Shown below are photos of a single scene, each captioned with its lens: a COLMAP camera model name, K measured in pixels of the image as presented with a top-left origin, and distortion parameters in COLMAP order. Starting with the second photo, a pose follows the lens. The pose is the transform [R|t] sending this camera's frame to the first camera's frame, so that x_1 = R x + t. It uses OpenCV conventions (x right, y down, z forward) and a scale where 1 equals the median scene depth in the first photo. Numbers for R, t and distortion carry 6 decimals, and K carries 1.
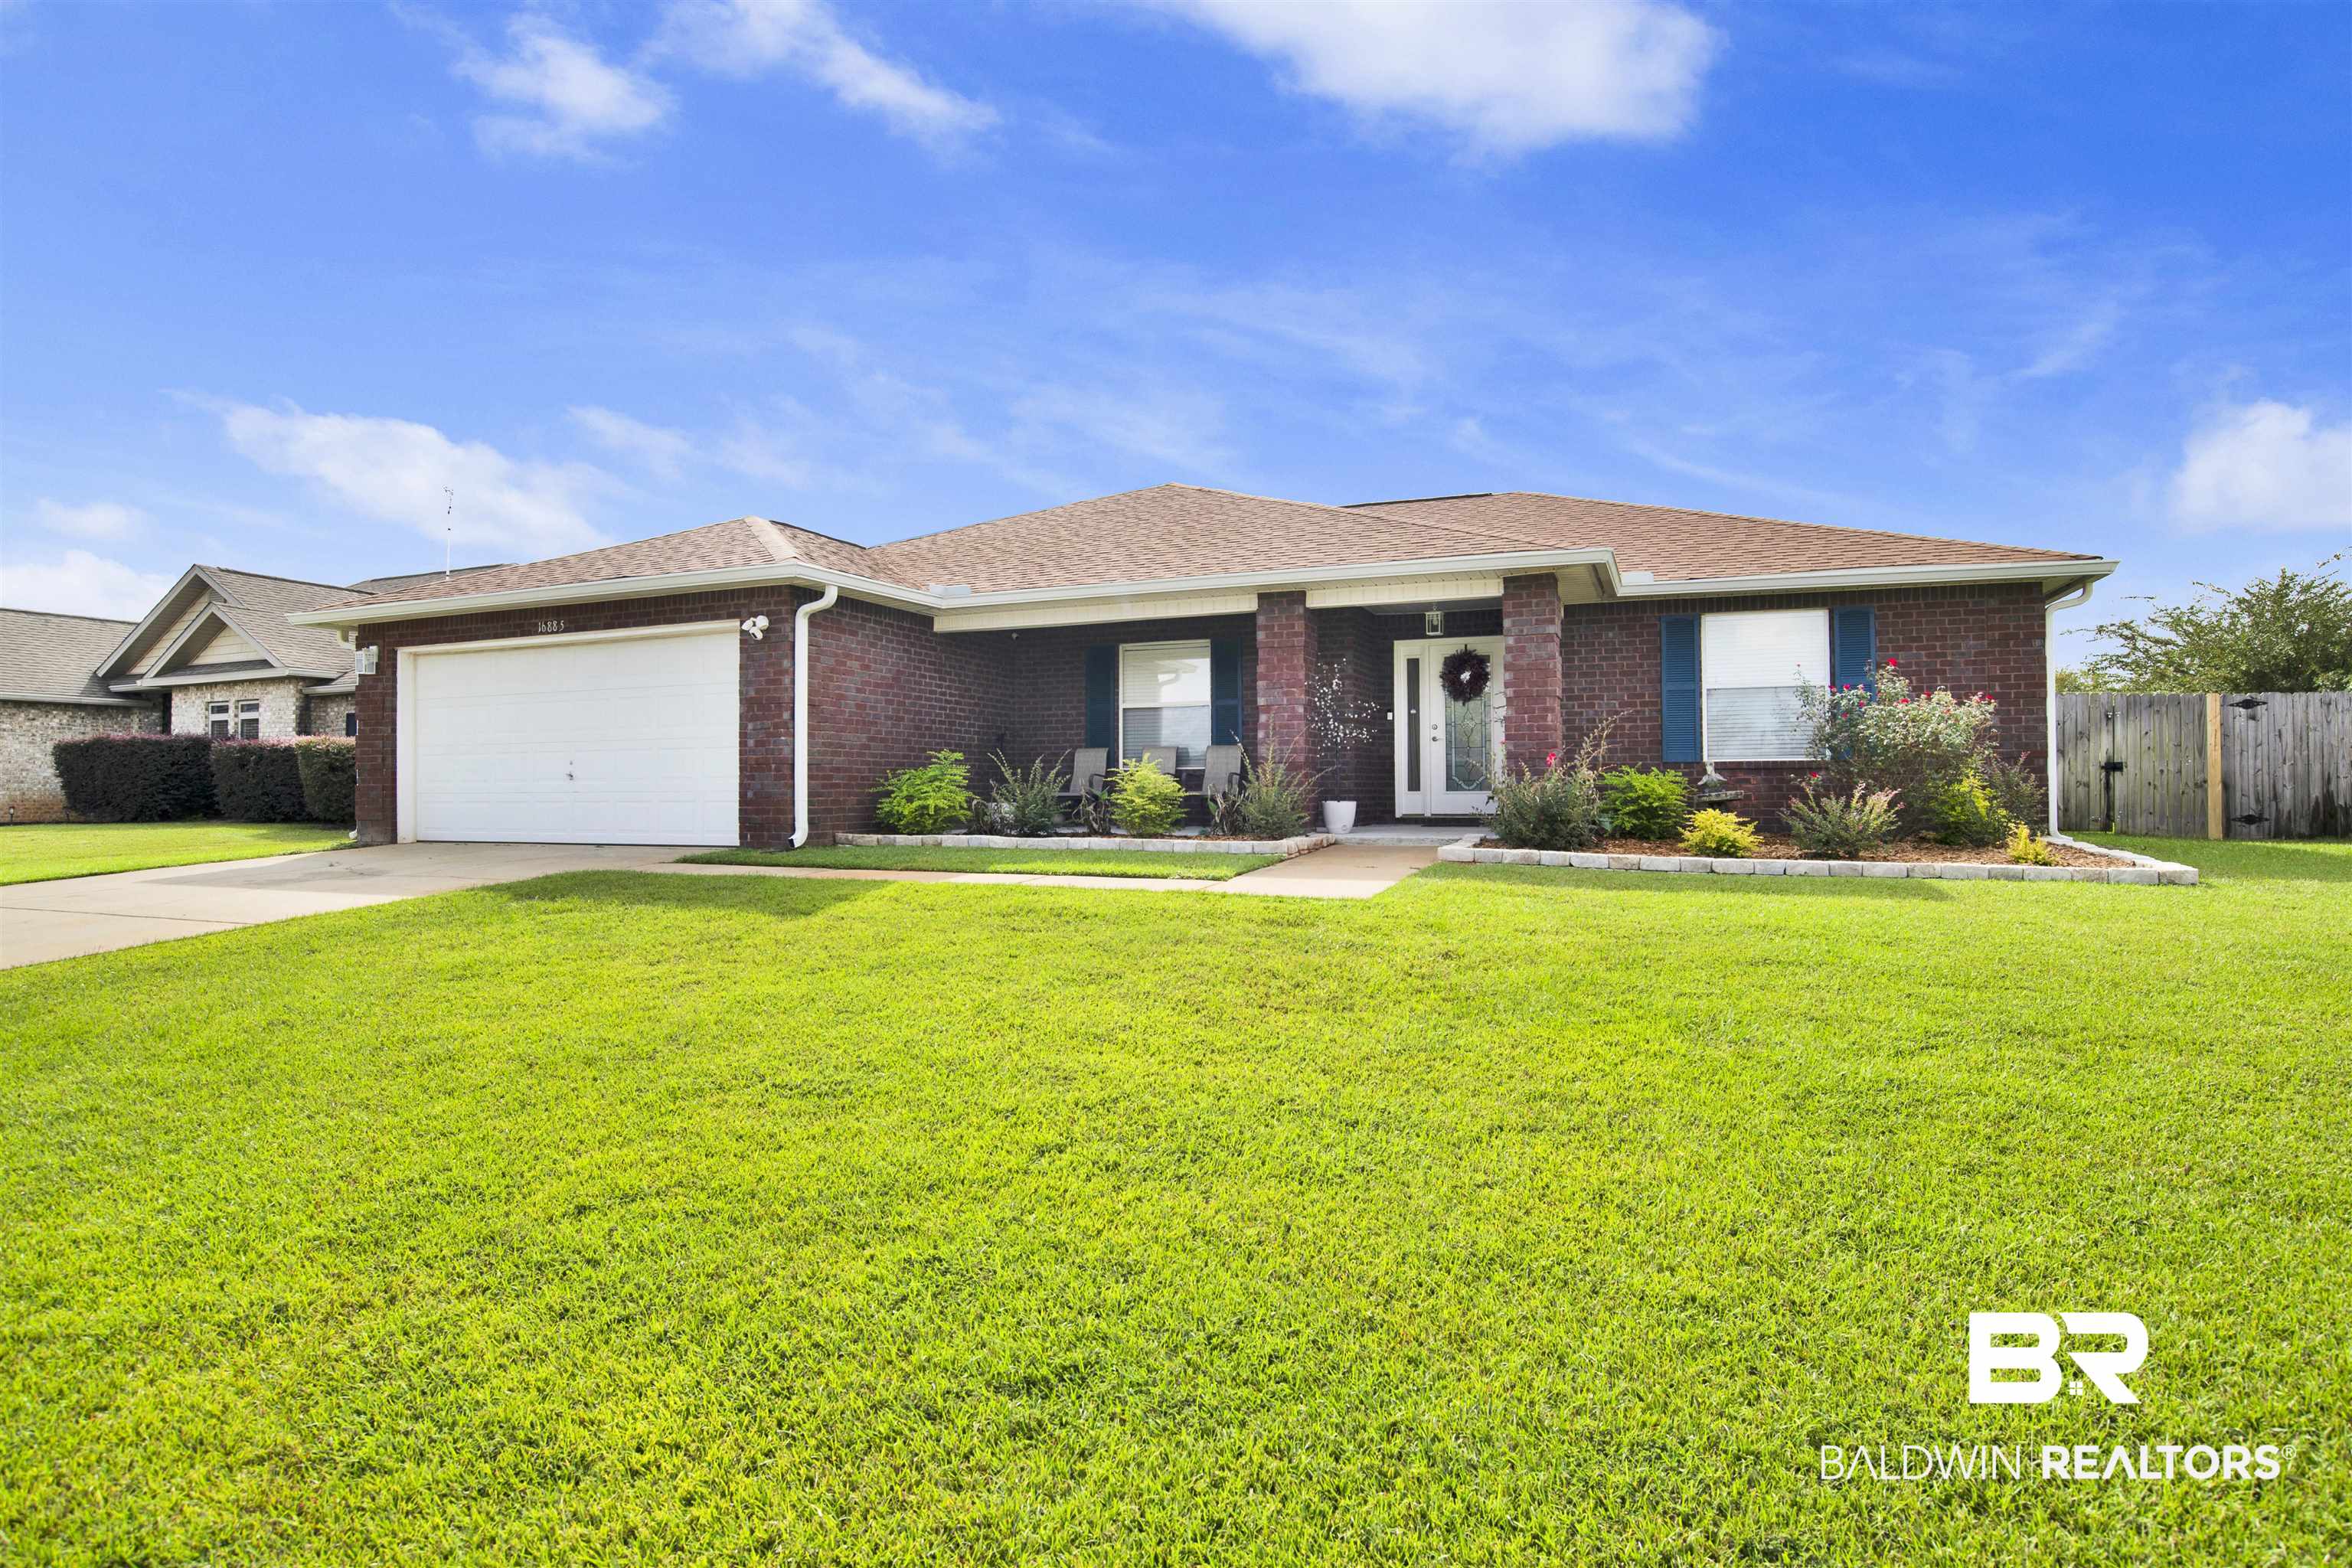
lens RADIAL K [[1242.7, 0, 1186.6], [0, 1242.7, 774.3], [0, 0, 1]] dist [-0.065595, 0.018930]
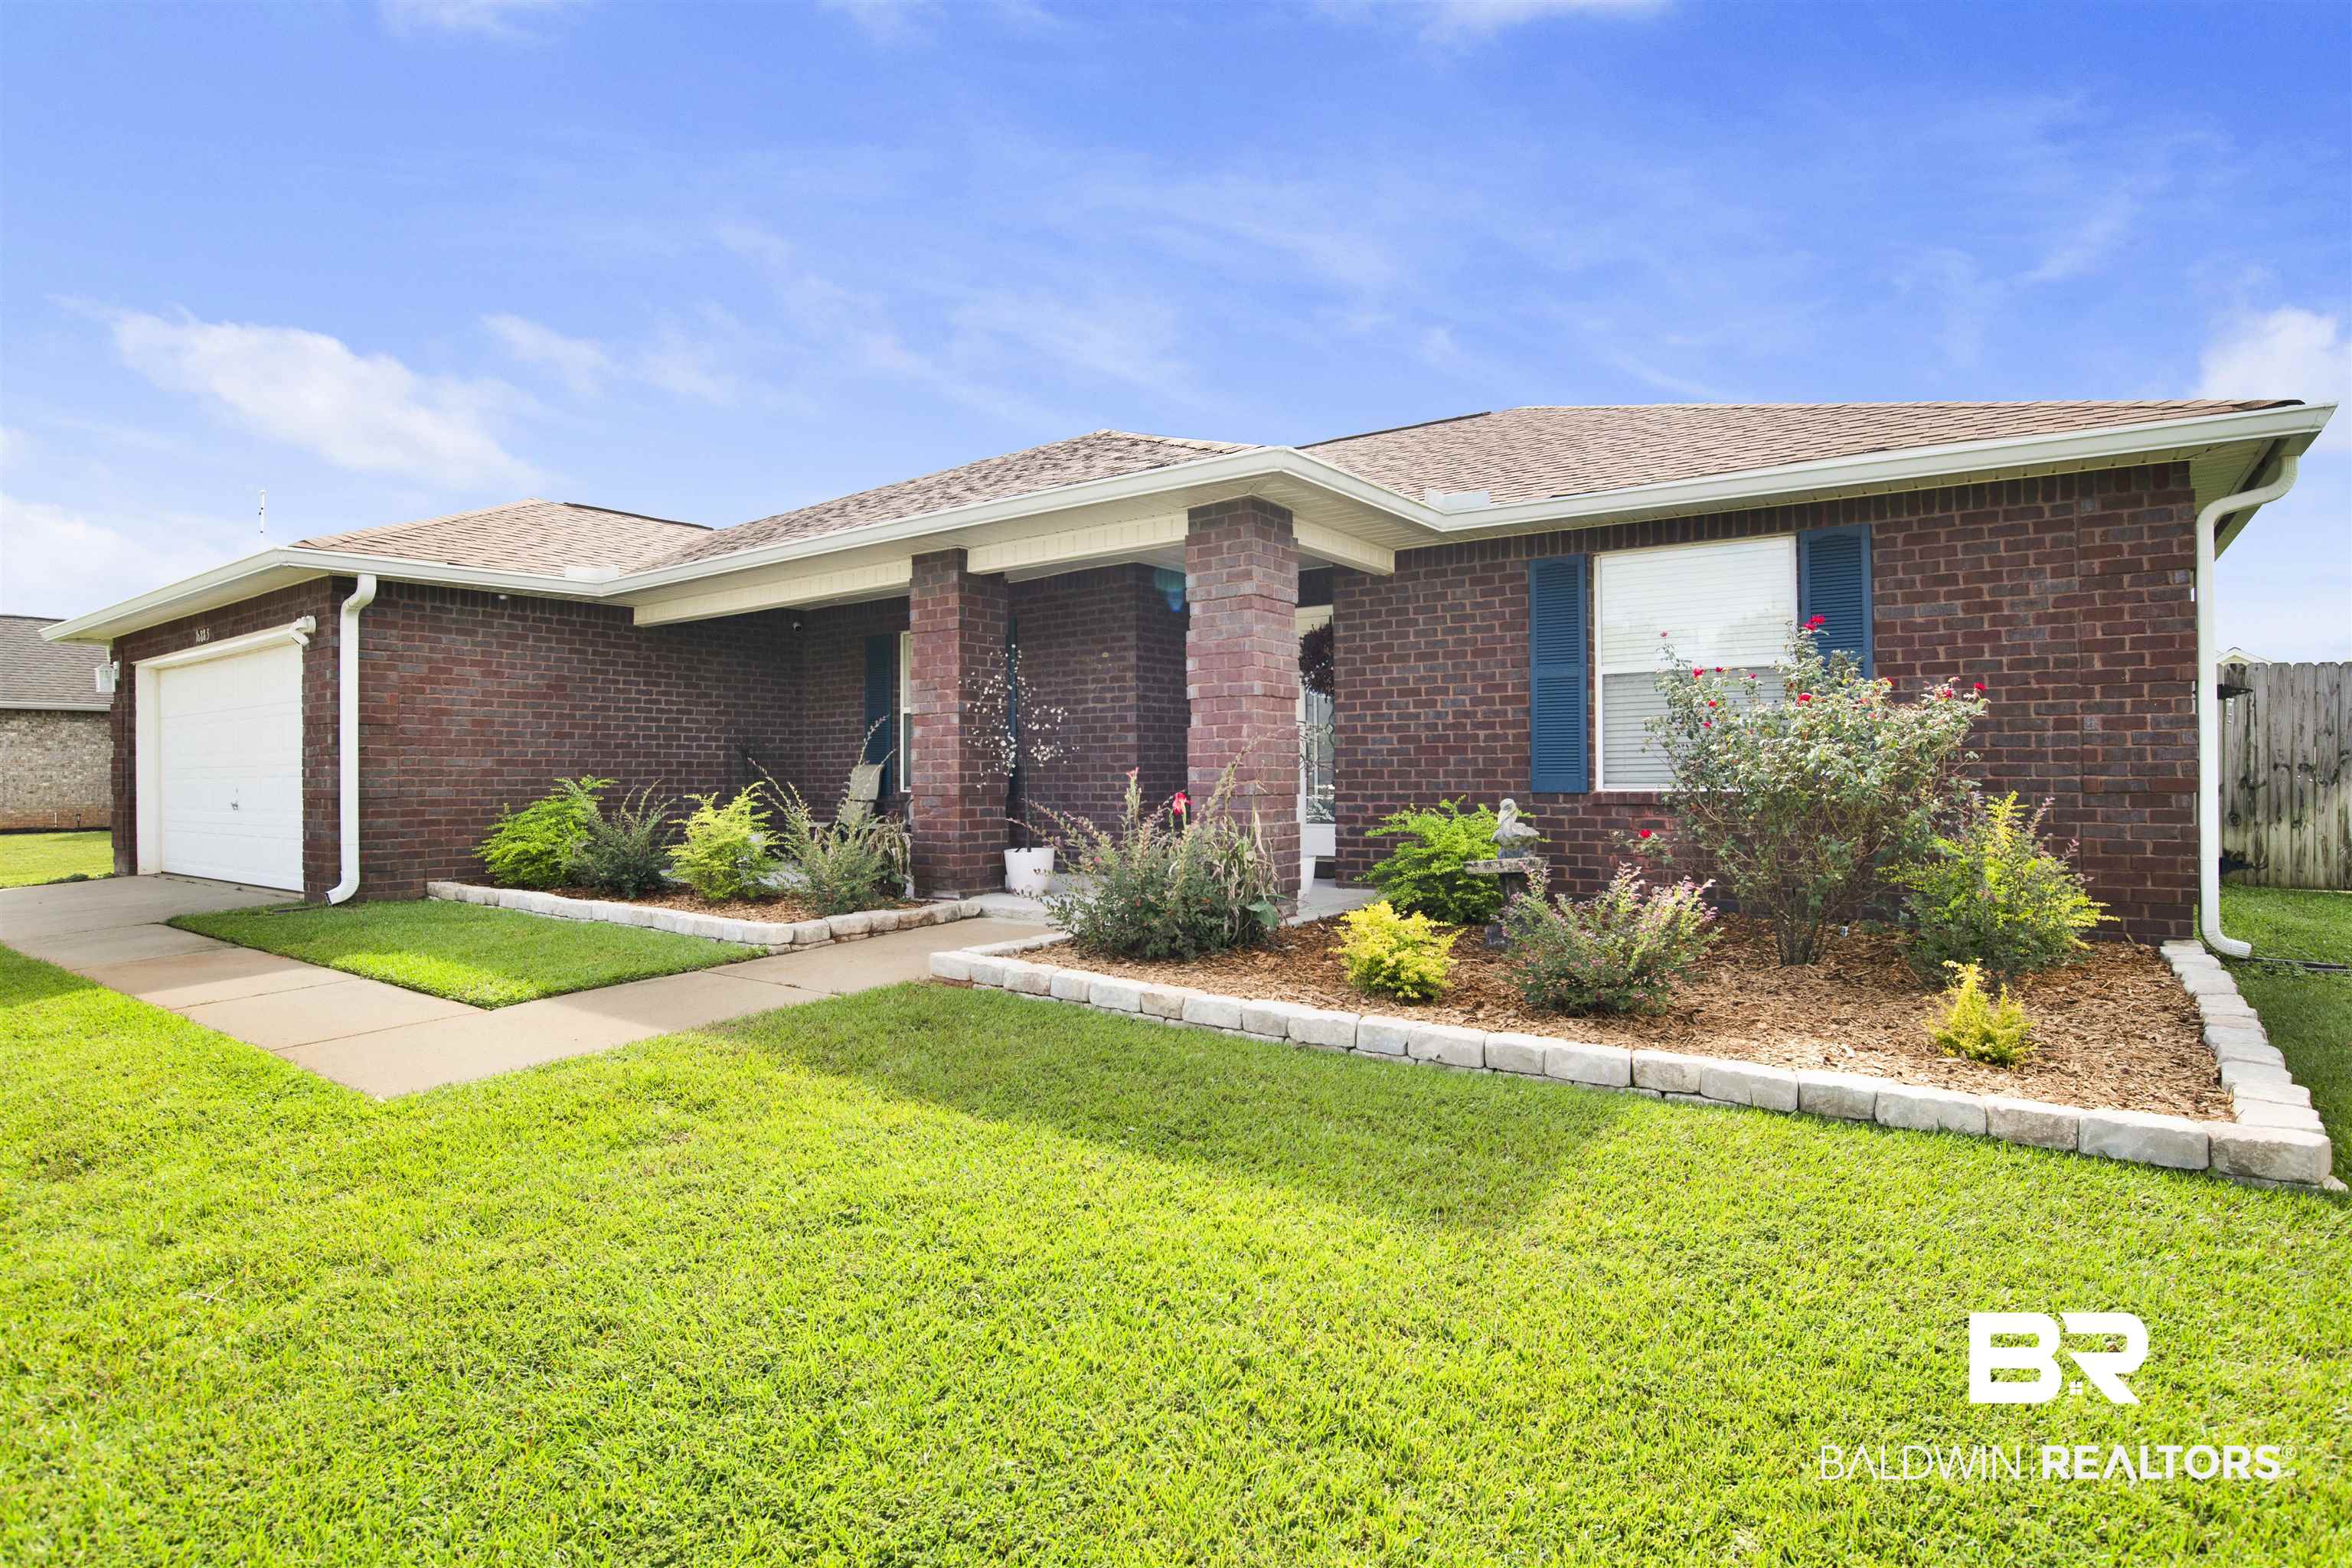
lens RADIAL K [[1242.7, 0, 1186.6], [0, 1242.7, 774.3], [0, 0, 1]] dist [-0.065595, 0.018930]
pose [[0.967415, -0.002404, -0.253185, 0.392298], [0.005737, 0.999906, 0.012429, -0.029226], [0.253132, -0.013477, 0.967338, 0.357171]]
